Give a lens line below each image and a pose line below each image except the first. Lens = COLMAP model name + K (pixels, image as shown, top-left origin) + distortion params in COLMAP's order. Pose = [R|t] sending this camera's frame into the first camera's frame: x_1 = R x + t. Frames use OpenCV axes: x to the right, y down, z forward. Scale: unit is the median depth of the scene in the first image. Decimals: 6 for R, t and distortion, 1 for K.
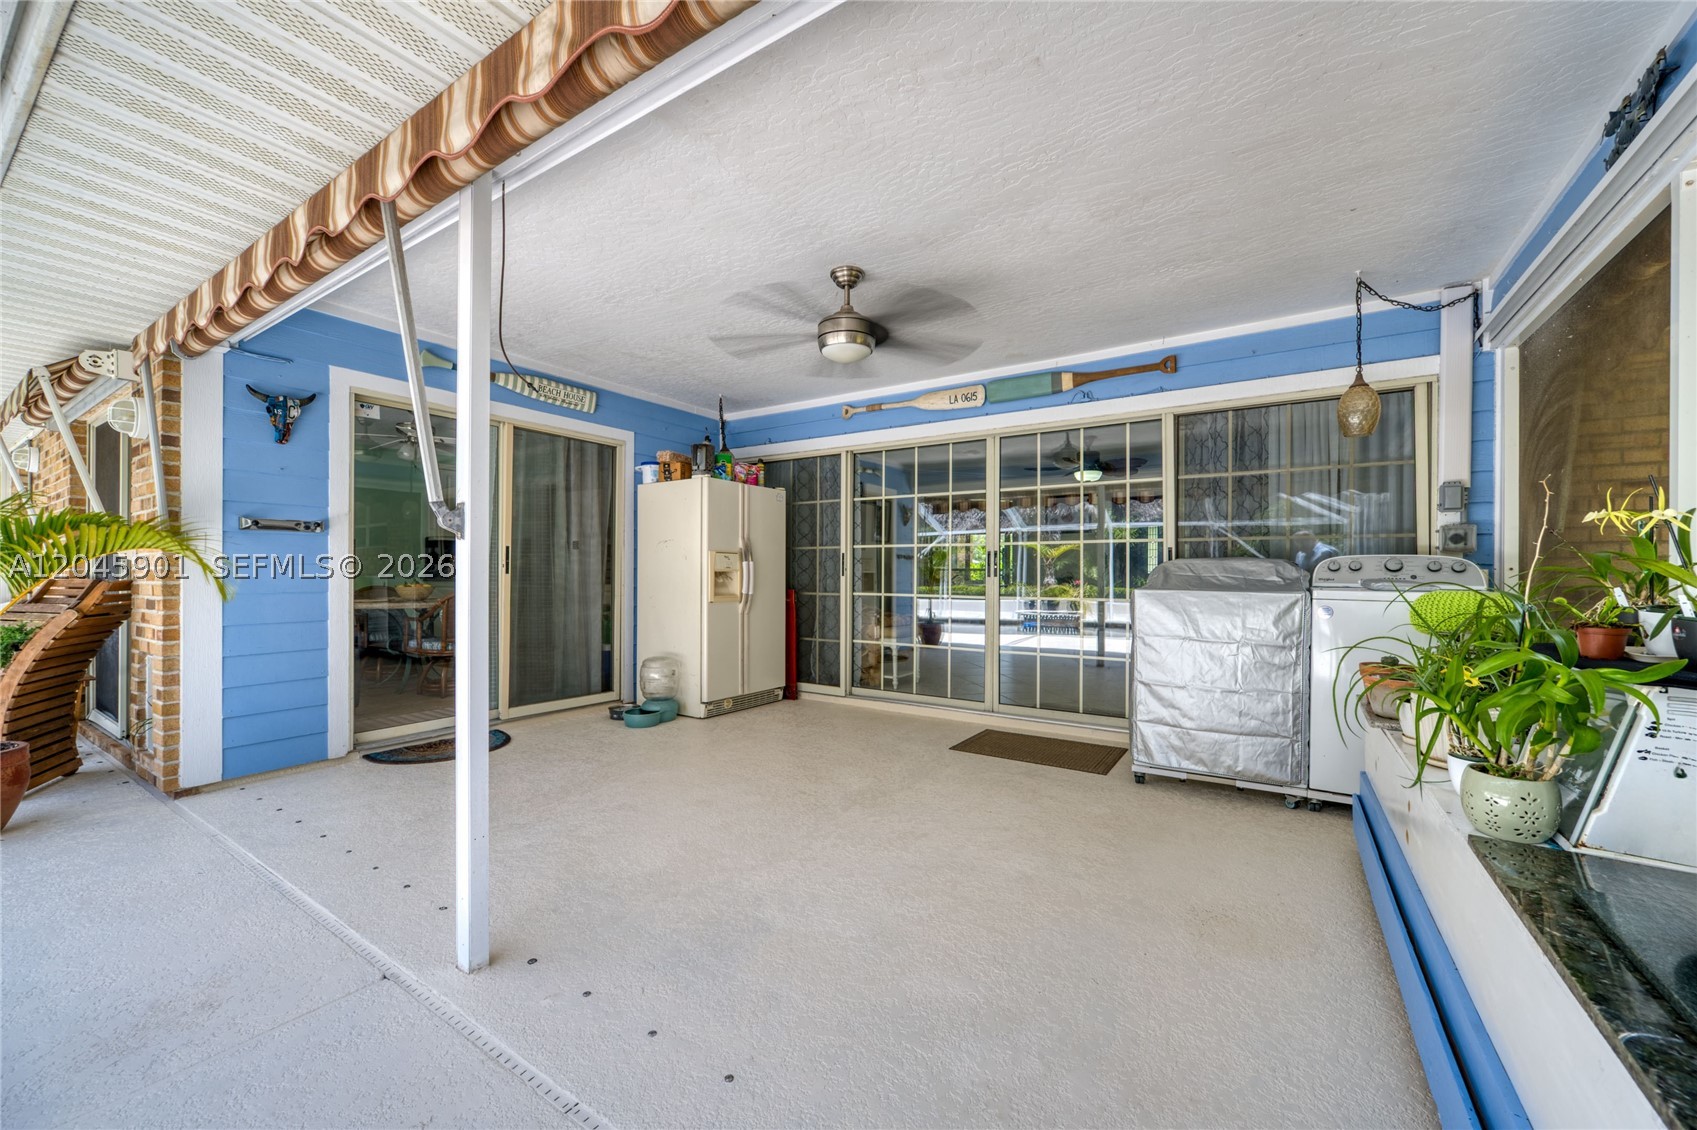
lens RADIAL K [[656.5, 0, 852.6], [0, 656.5, 572.3], [0, 0, 1]] dist [-0.002693, 0.000371]
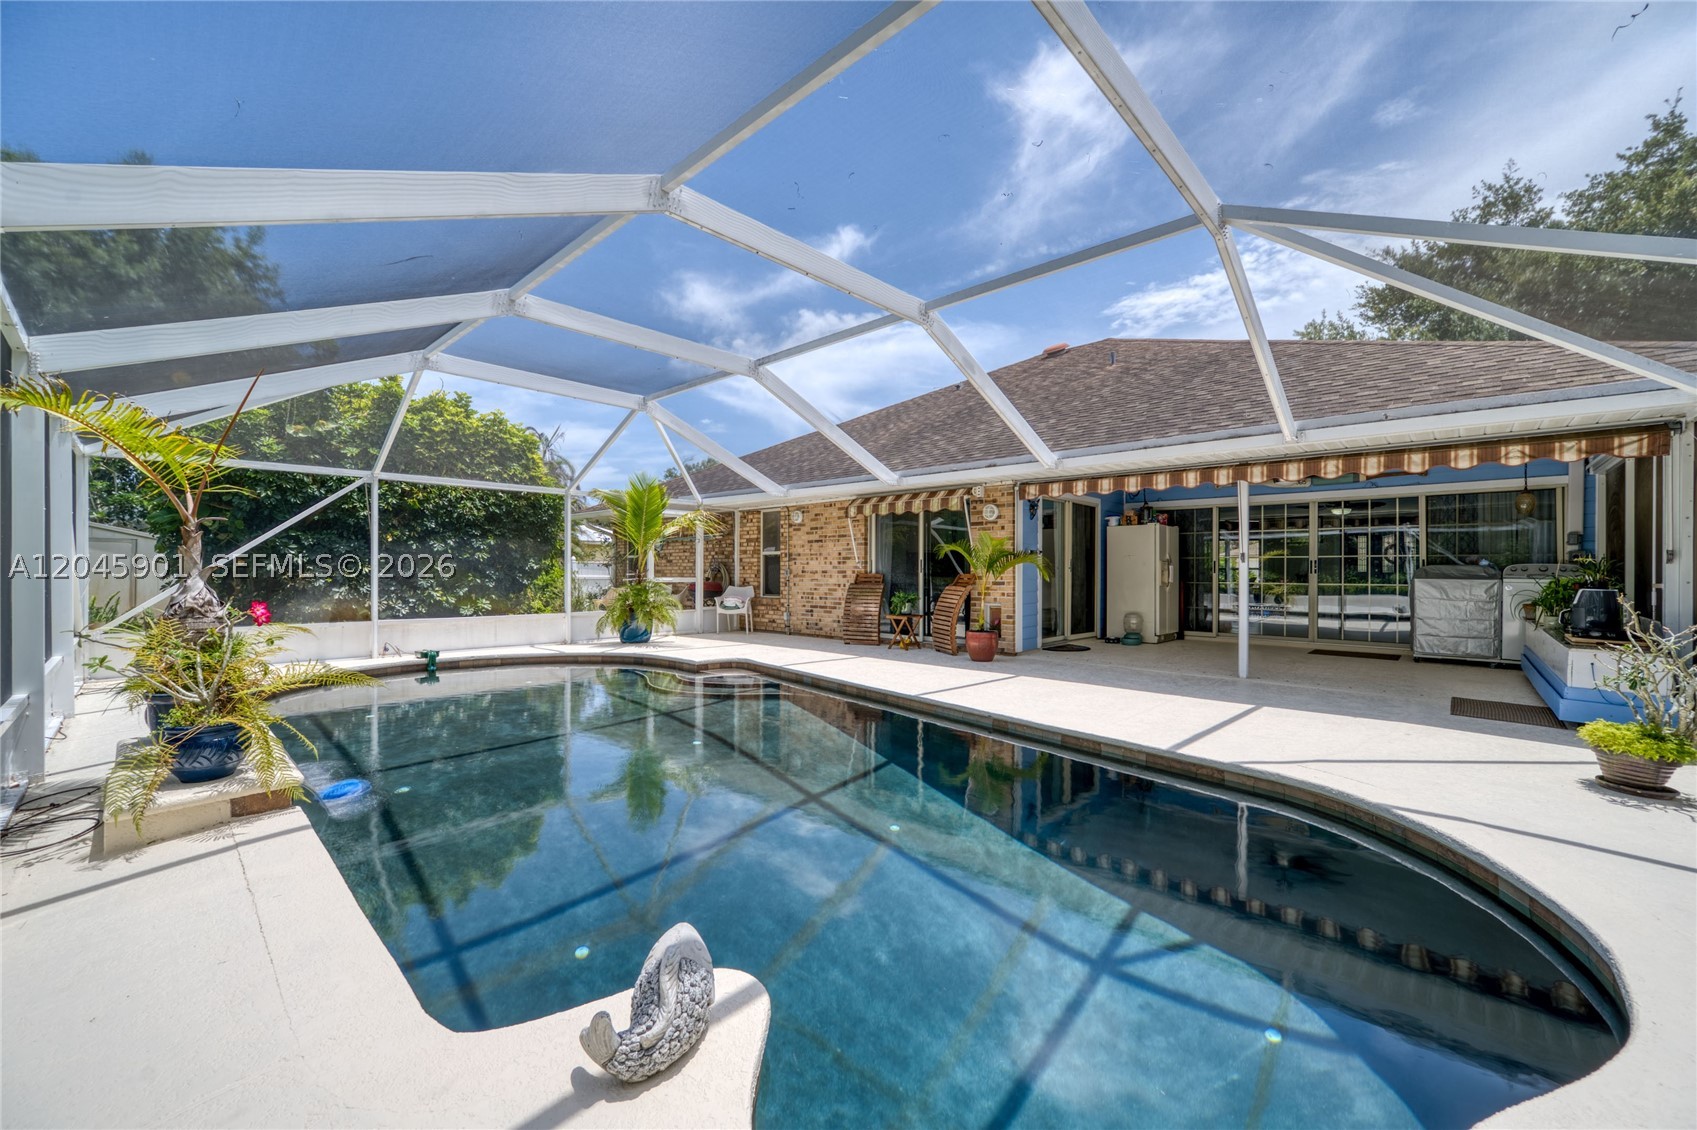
lens RADIAL K [[656.5, 0, 840.8], [0, 656.5, 570.4], [0, 0, 1]] dist [-0.002693, 0.000371]
pose [[0.985005, -0.000360, -0.172525, -1.209593], [0.000569, 0.999999, 0.001160, -0.007146], [0.172524, -0.001241, 0.985004, -1.690344]]
